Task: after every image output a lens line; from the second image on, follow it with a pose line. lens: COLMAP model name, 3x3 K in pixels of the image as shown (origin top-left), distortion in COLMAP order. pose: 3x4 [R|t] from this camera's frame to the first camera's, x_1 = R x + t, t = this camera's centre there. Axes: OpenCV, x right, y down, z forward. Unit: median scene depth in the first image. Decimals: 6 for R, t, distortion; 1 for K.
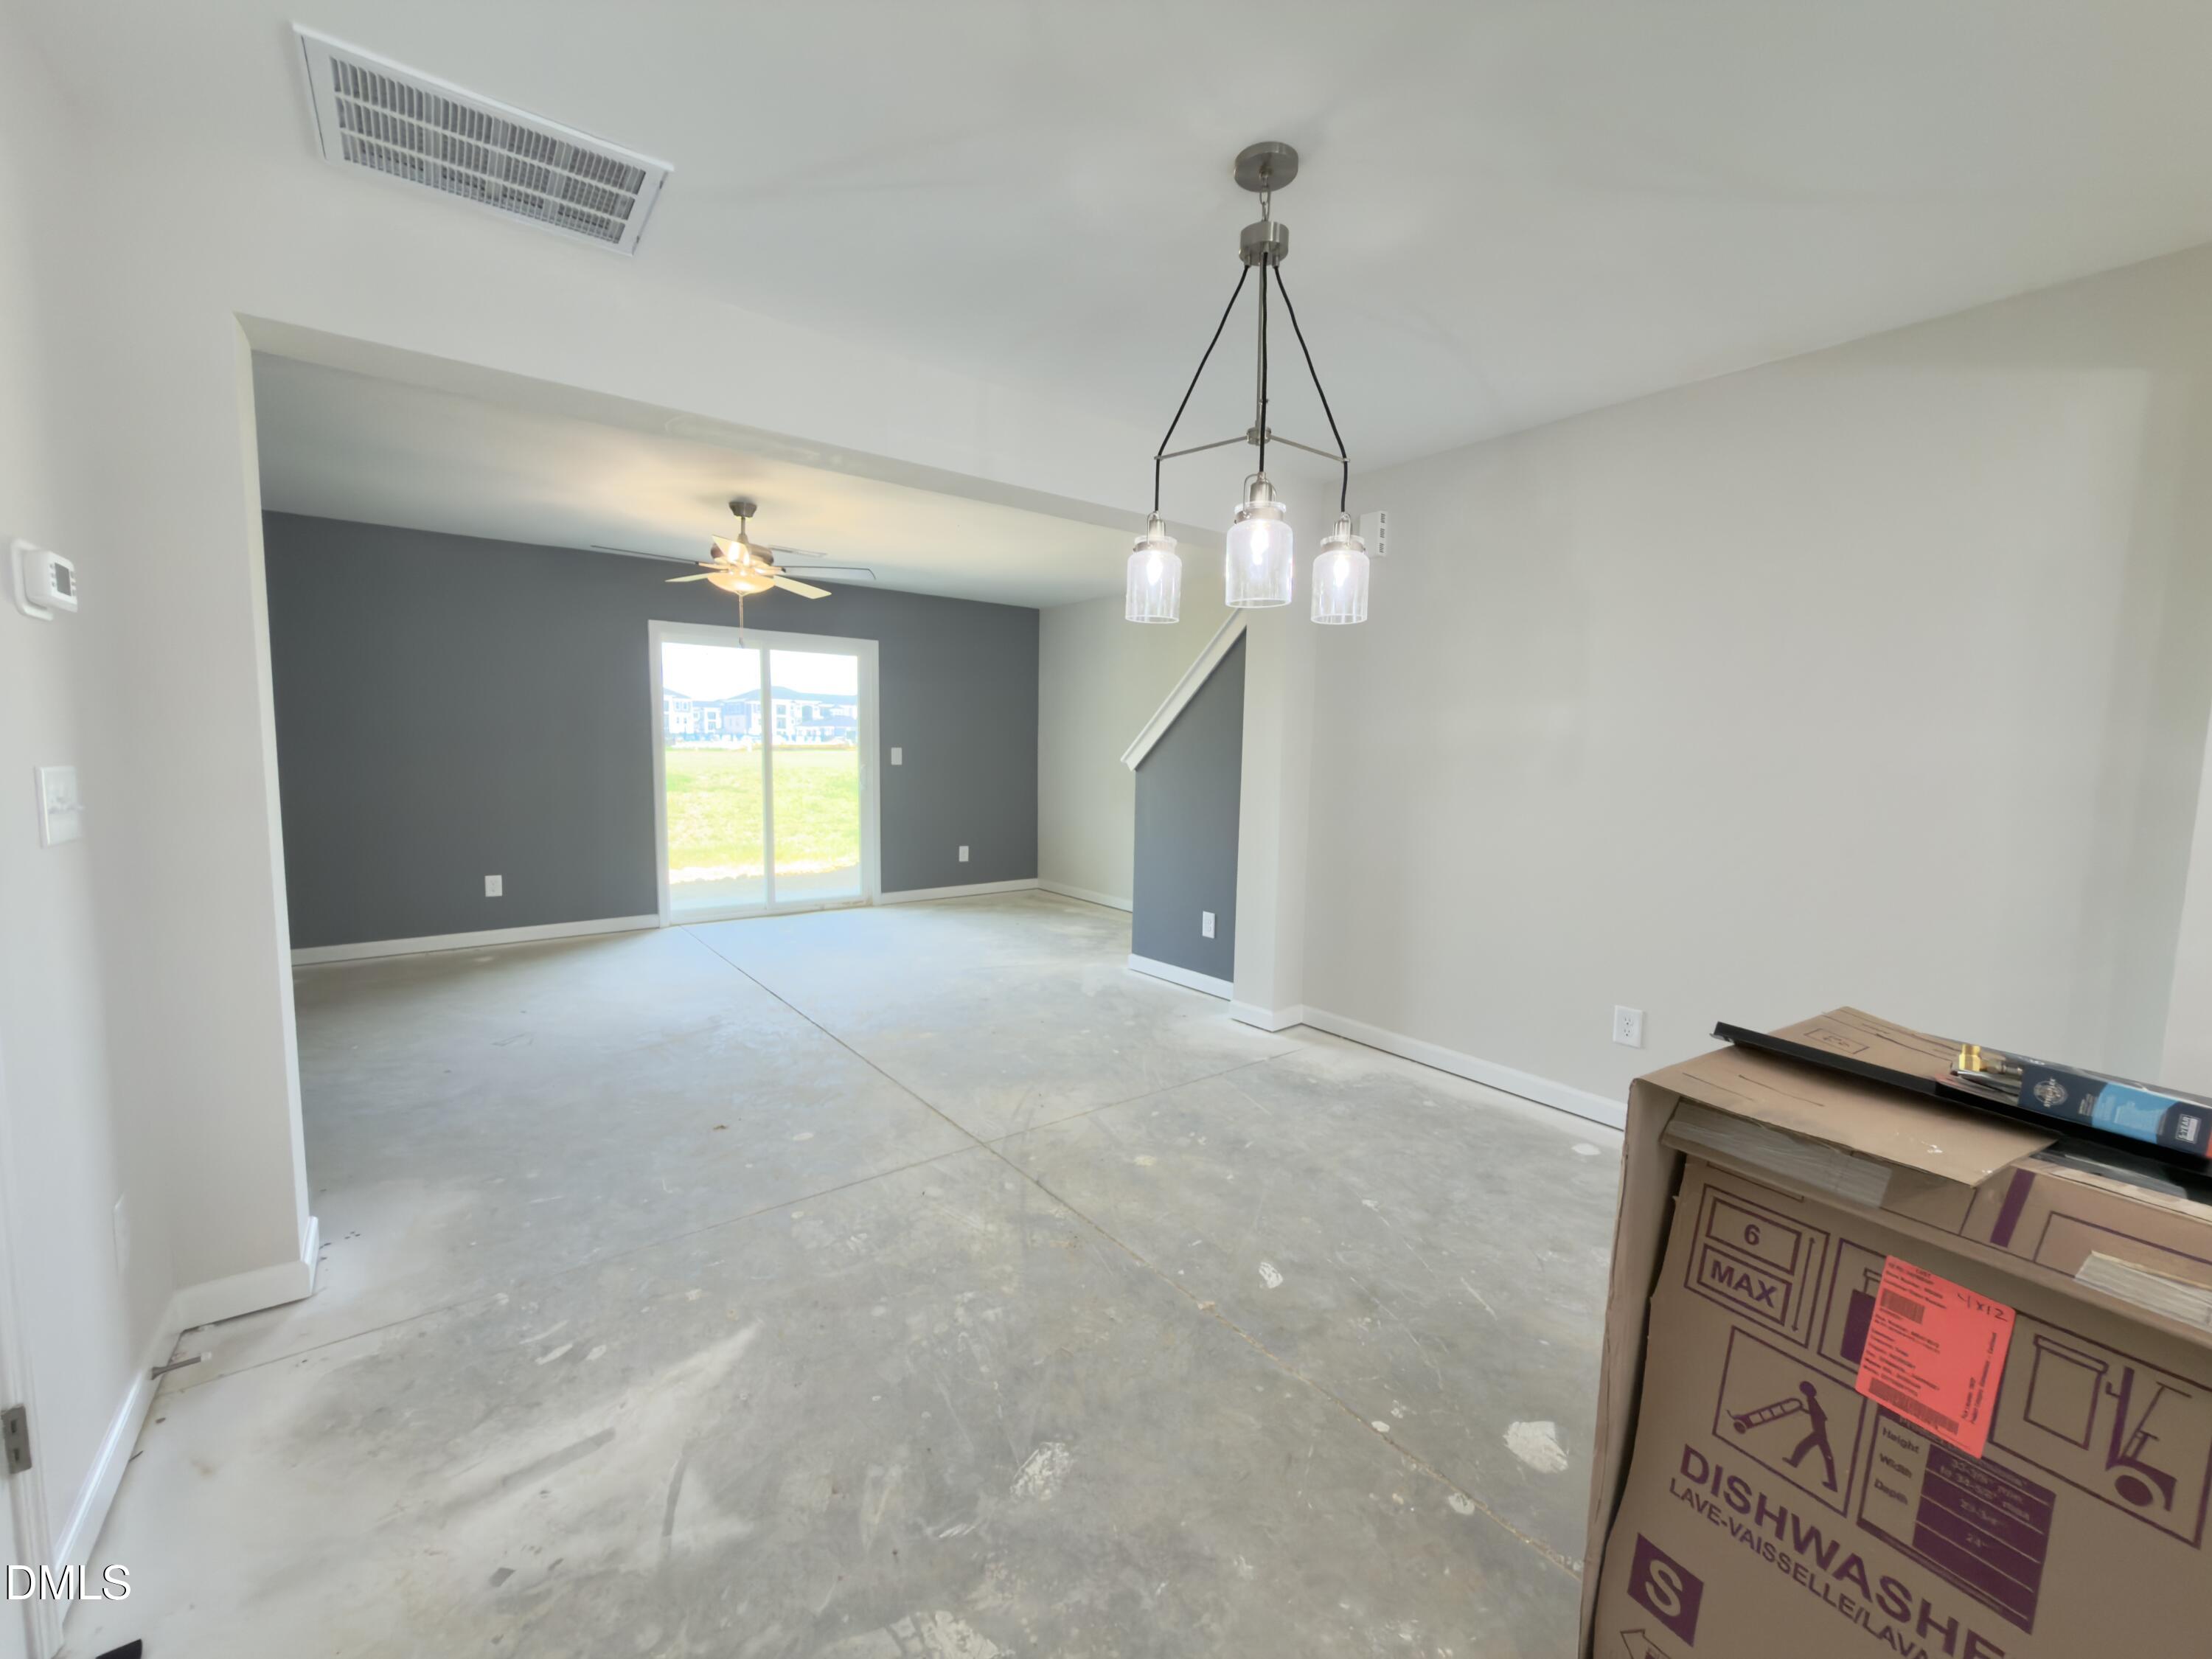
lens RADIAL K [[884.3, 0, 1106.0], [0, 884.3, 829.5], [0, 0, 1]] dist [-0.000139, 0.000203]
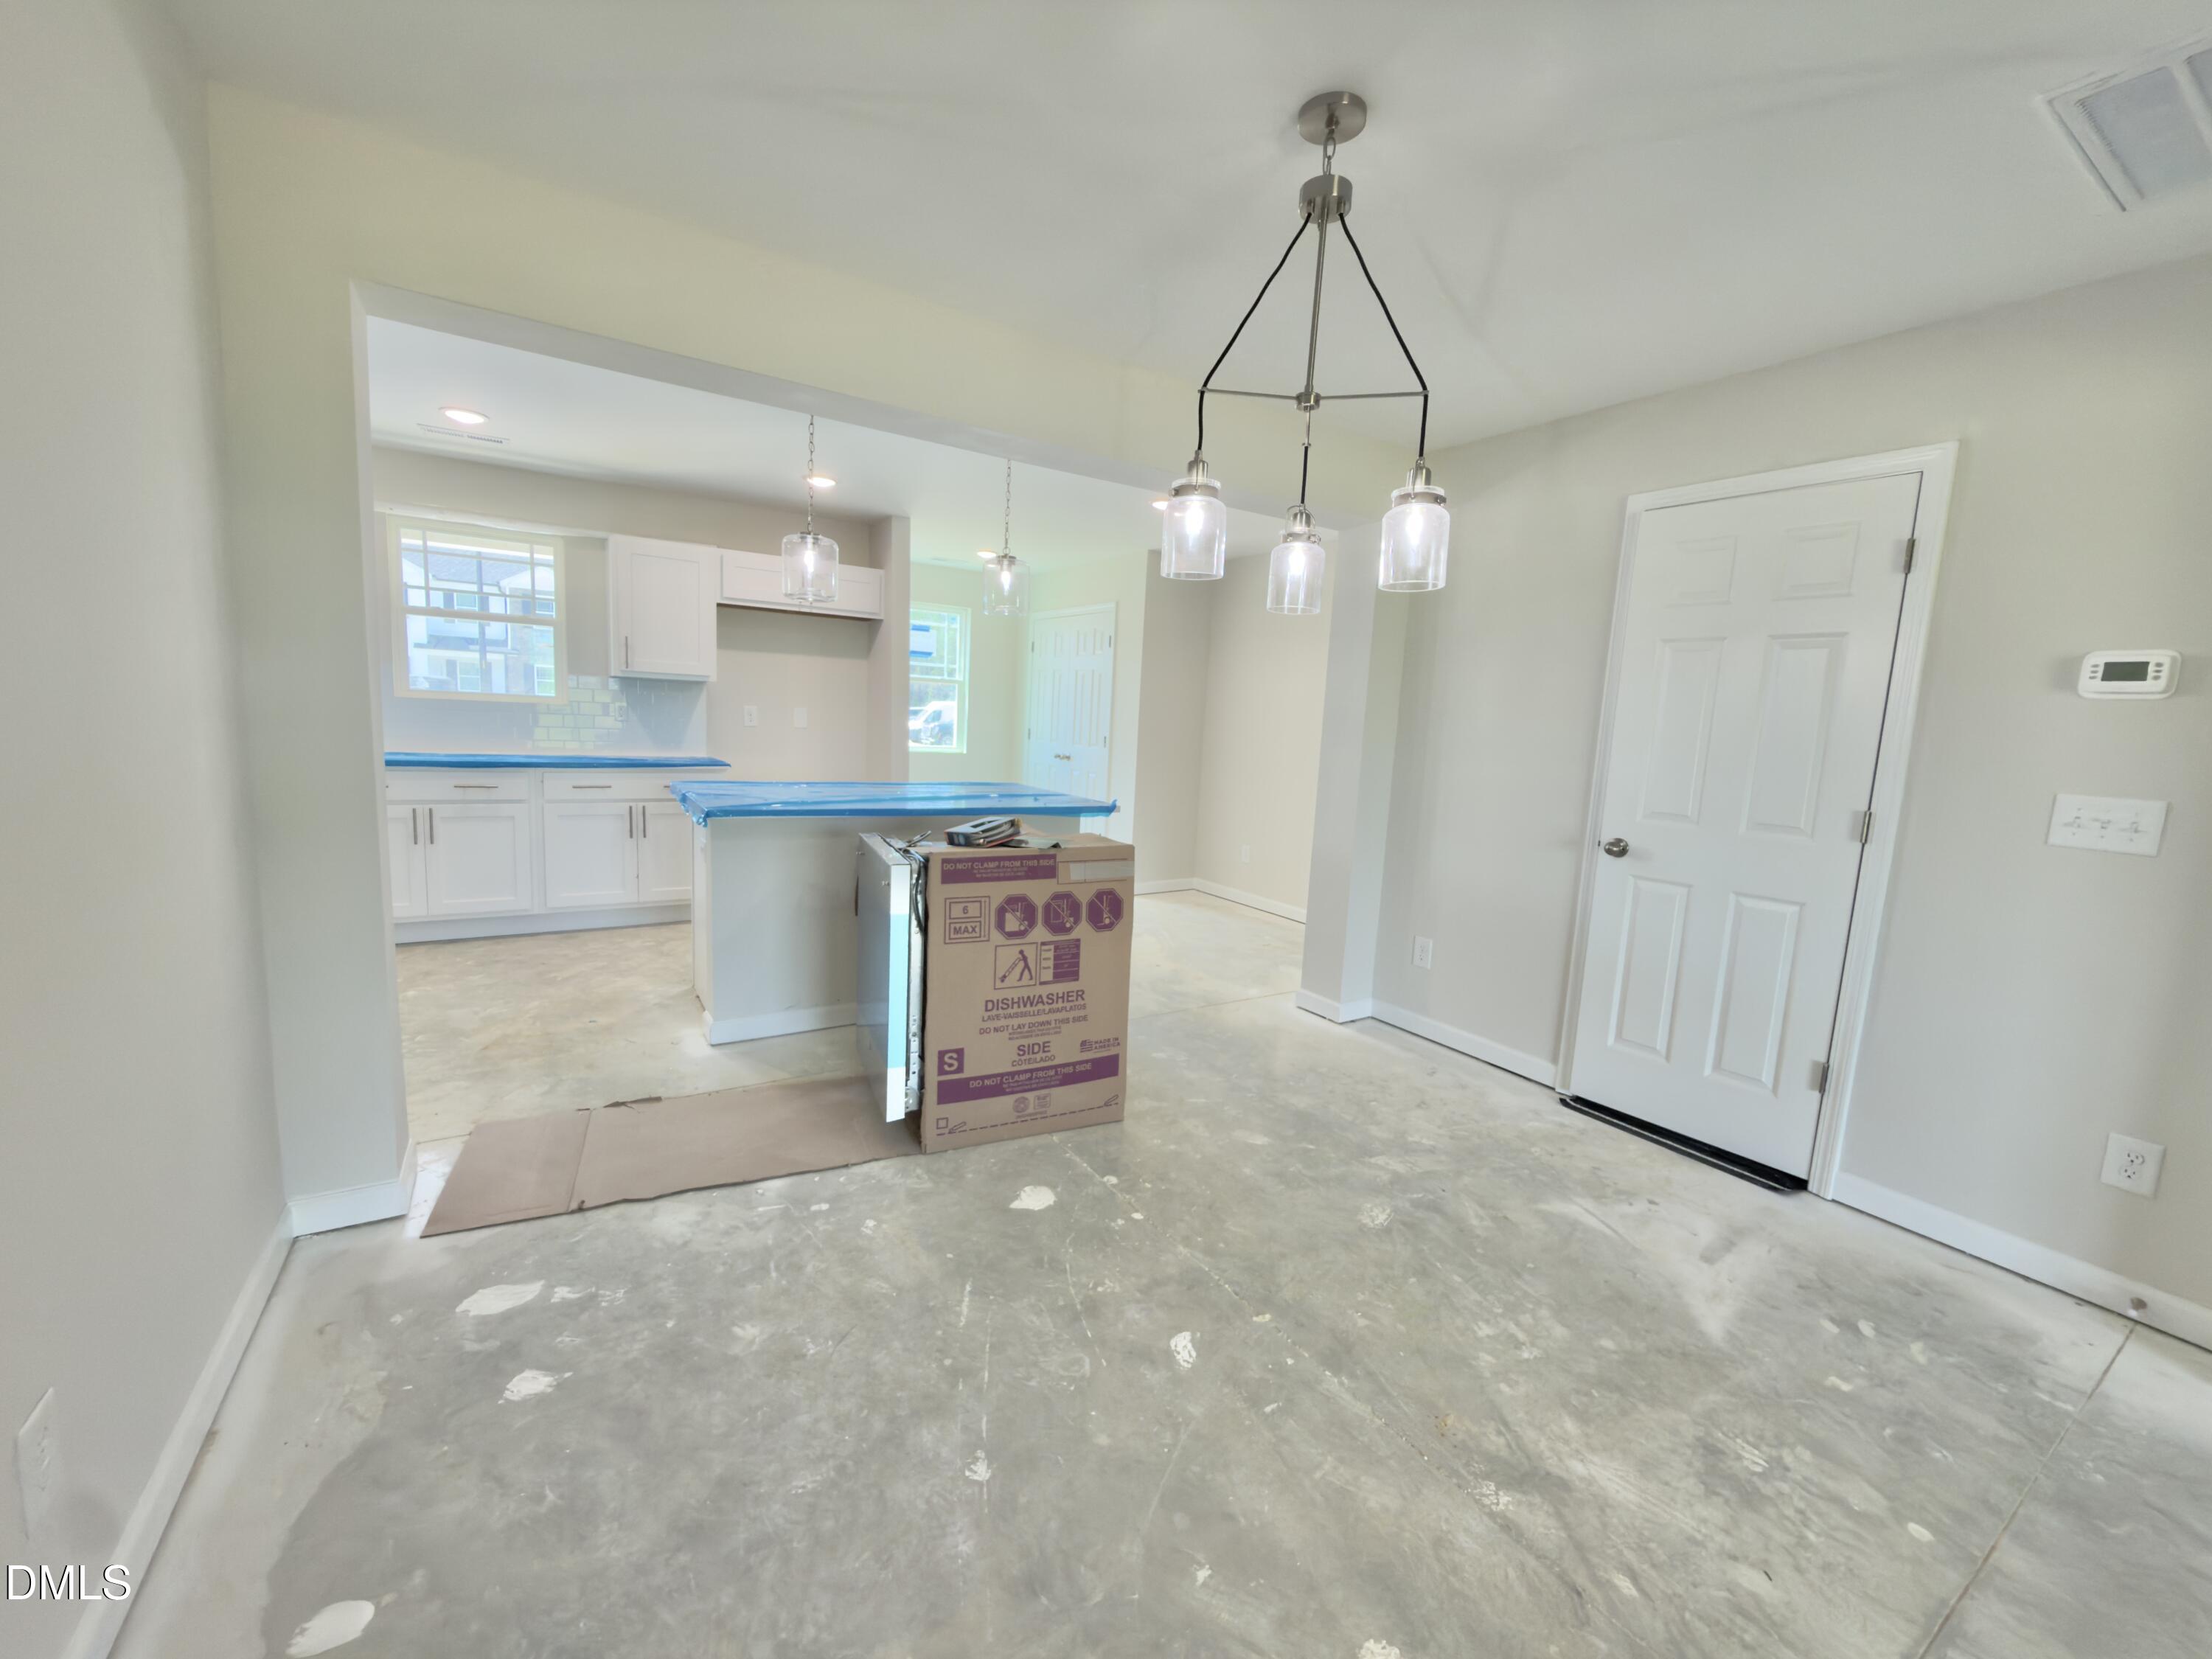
lens RADIAL K [[884.3, 0, 1106.0], [0, 884.3, 829.5], [0, 0, 1]] dist [-0.000139, 0.000203]
pose [[-0.993430, -0.080127, 0.081704, 0.225079], [-0.060129, 0.972948, 0.223064, -0.161545], [-0.097367, 0.216686, -0.971374, 1.681760]]
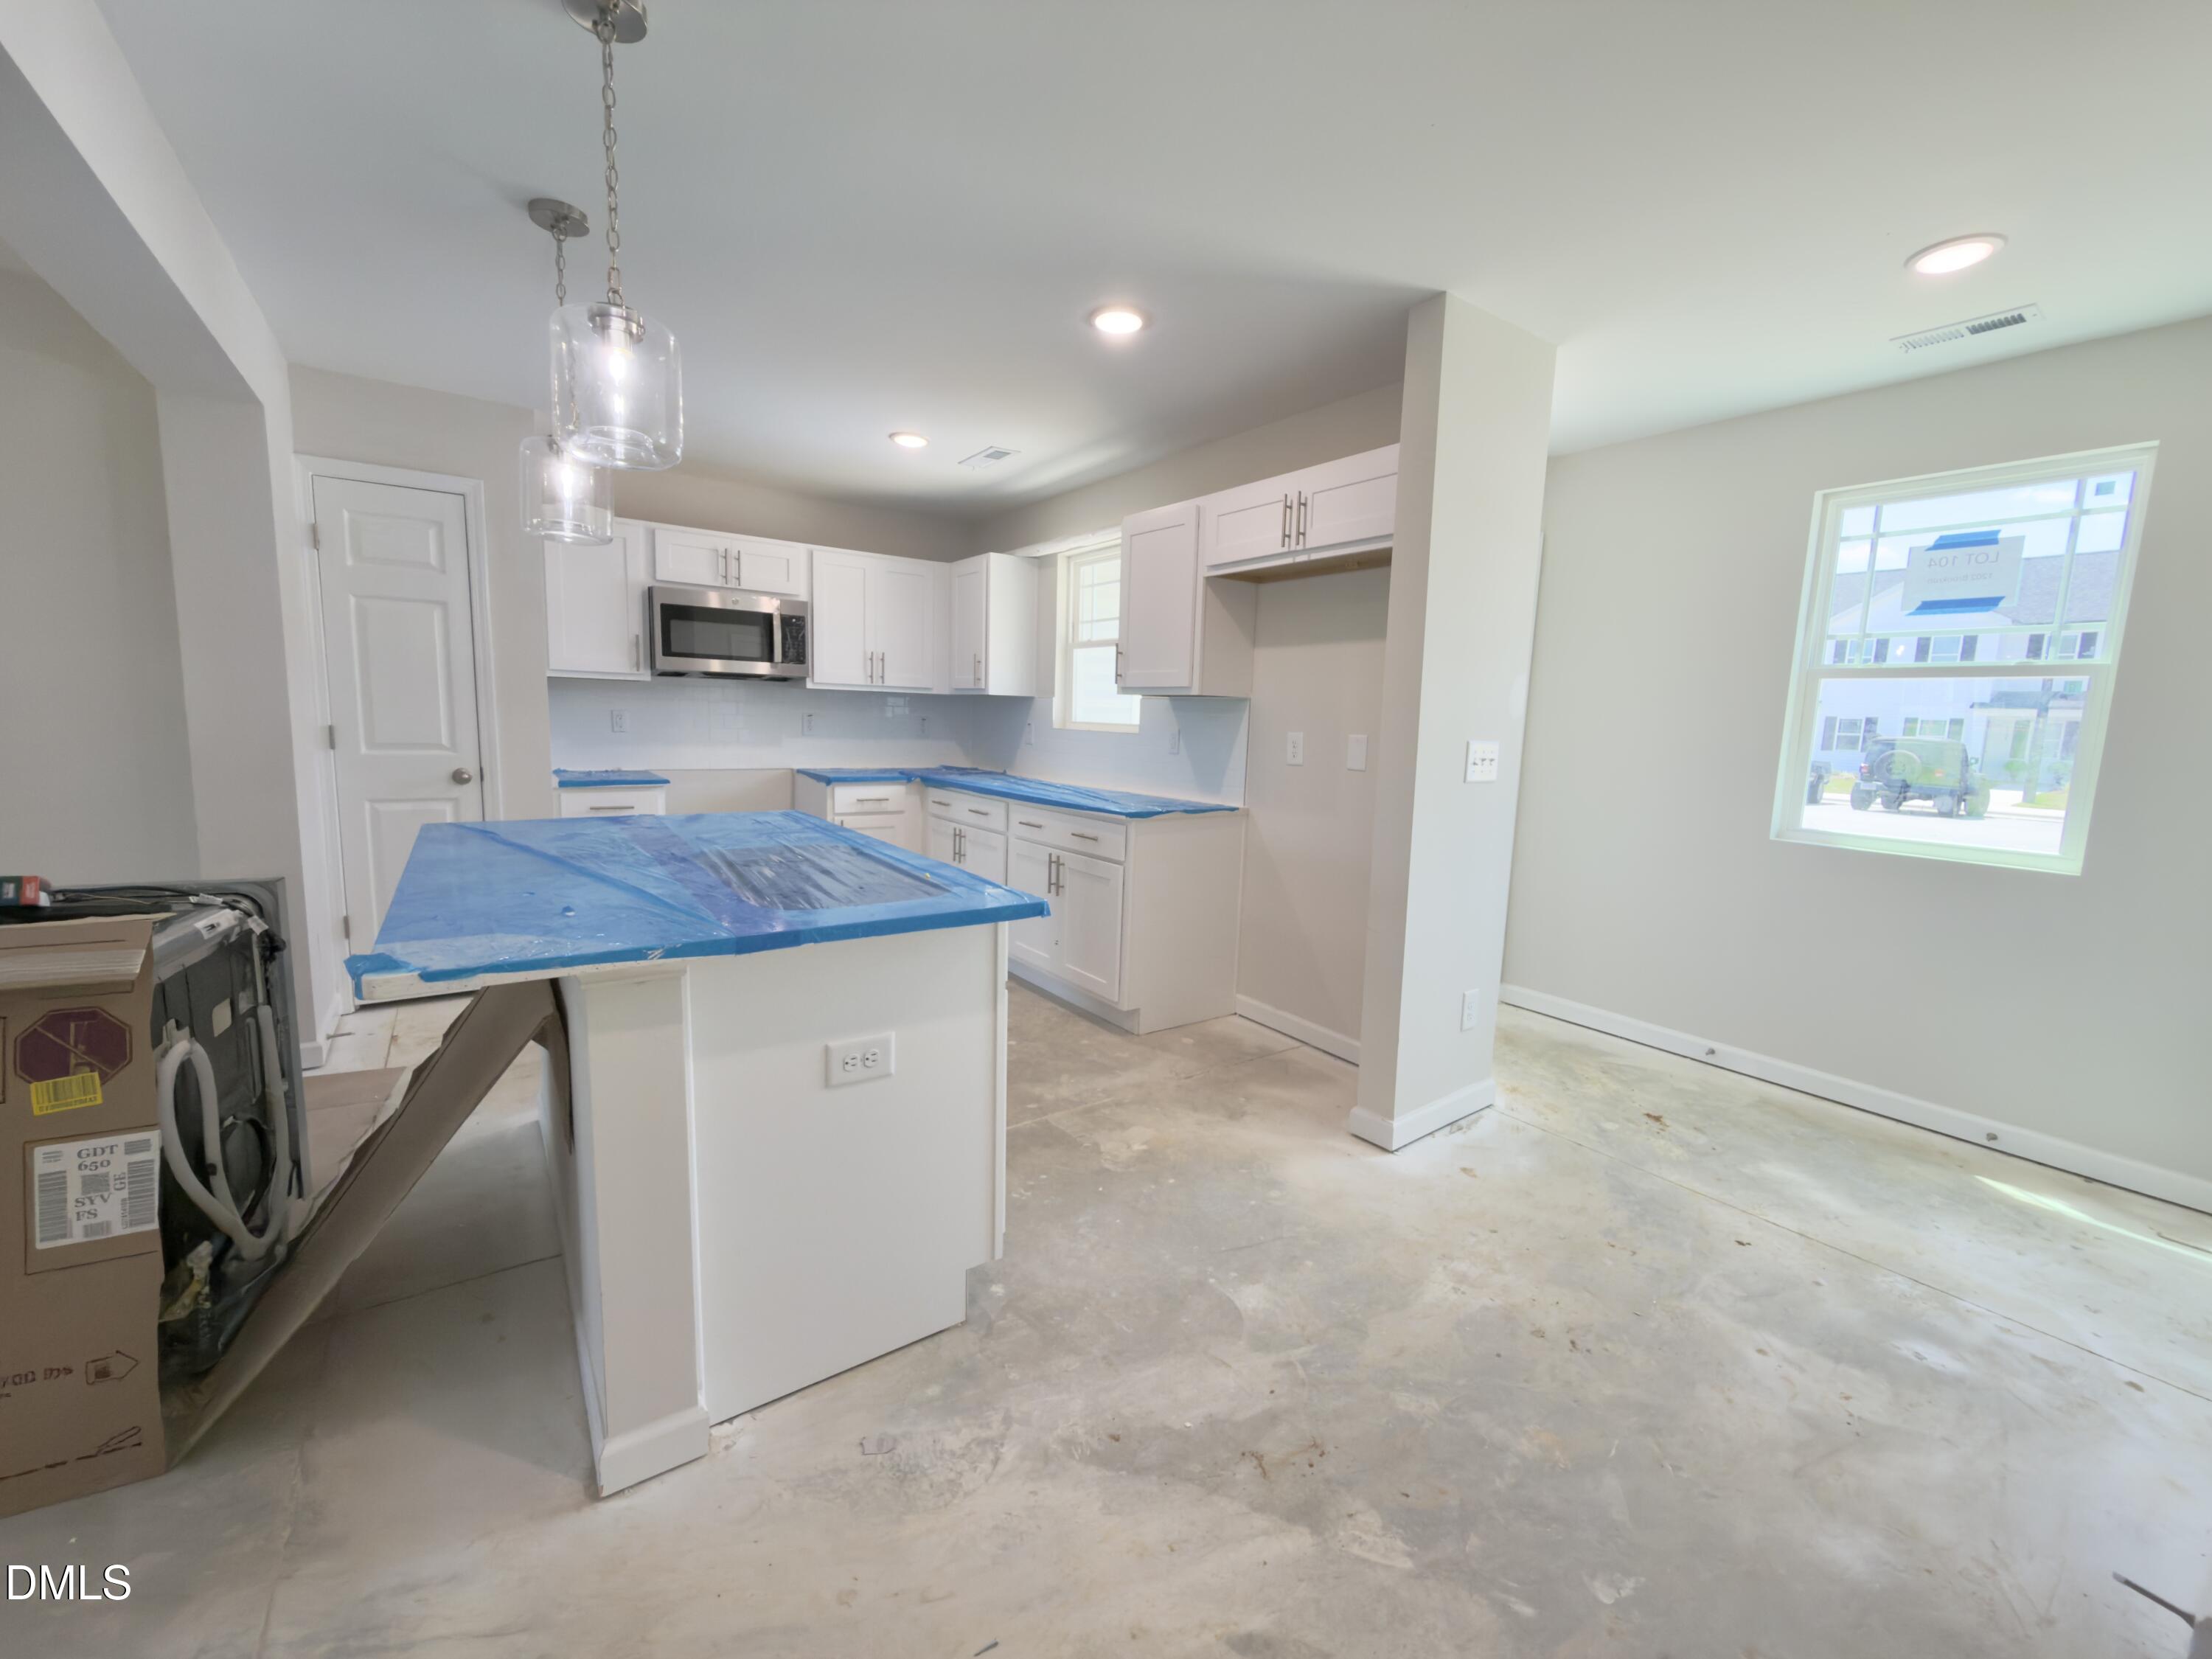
lens RADIAL K [[884.3, 0, 1106.0], [0, 884.3, 829.5], [0, 0, 1]] dist [-0.000139, 0.000203]
pose [[0.044350, -0.143688, 0.988629, -0.131058], [0.062867, 0.988043, 0.140782, 0.045780], [-0.997036, 0.055909, 0.052853, -0.466681]]
